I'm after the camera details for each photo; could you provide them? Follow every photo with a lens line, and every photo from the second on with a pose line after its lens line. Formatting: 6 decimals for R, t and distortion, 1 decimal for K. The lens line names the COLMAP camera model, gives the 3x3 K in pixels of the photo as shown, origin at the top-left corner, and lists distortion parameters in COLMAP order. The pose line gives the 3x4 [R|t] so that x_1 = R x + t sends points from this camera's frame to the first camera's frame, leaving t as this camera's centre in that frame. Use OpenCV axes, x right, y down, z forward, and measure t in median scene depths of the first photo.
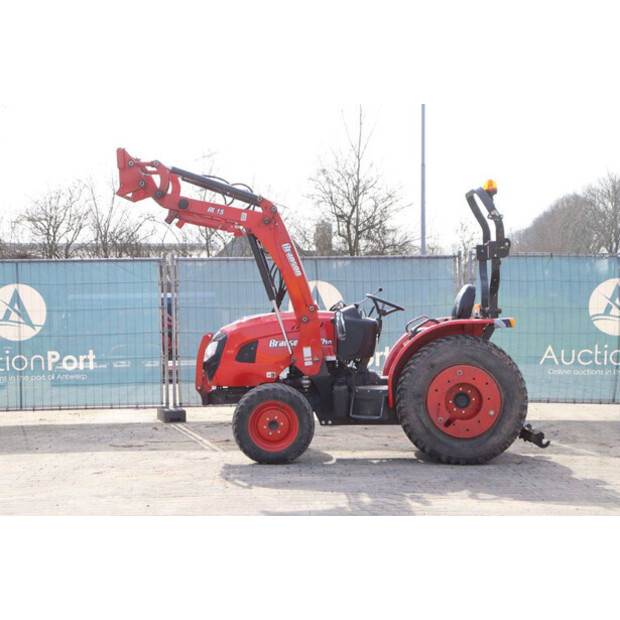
lens RADIAL K [[1386.3, 0, 310.0], [0, 1386.3, 310.0], [0, 0, 1]] dist [0.302575, -0.101026]
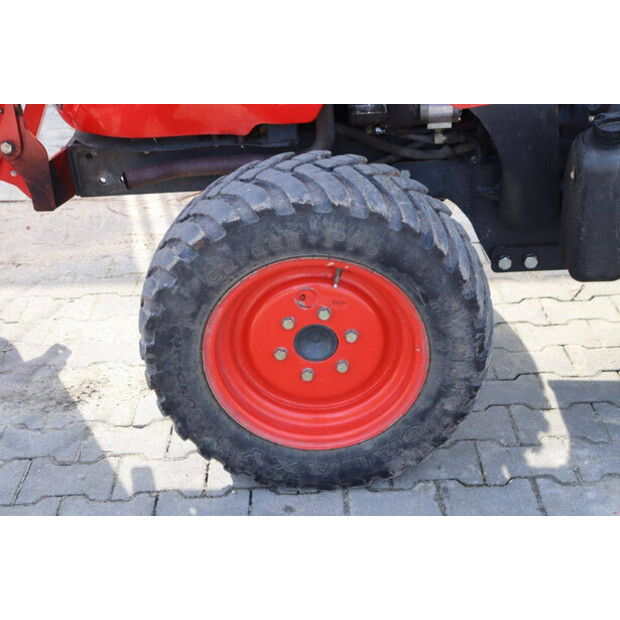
lens RADIAL K [[966.5, 0, 310.0], [0, 966.5, 310.0], [0, 0, 1]] dist [-0.001196, -0.004926]
pose [[0.999013, -0.025070, -0.036680, -0.020618], [0.038720, 0.896133, 0.442093, 0.007329], [0.021787, -0.443077, 0.896219, 0.832468]]
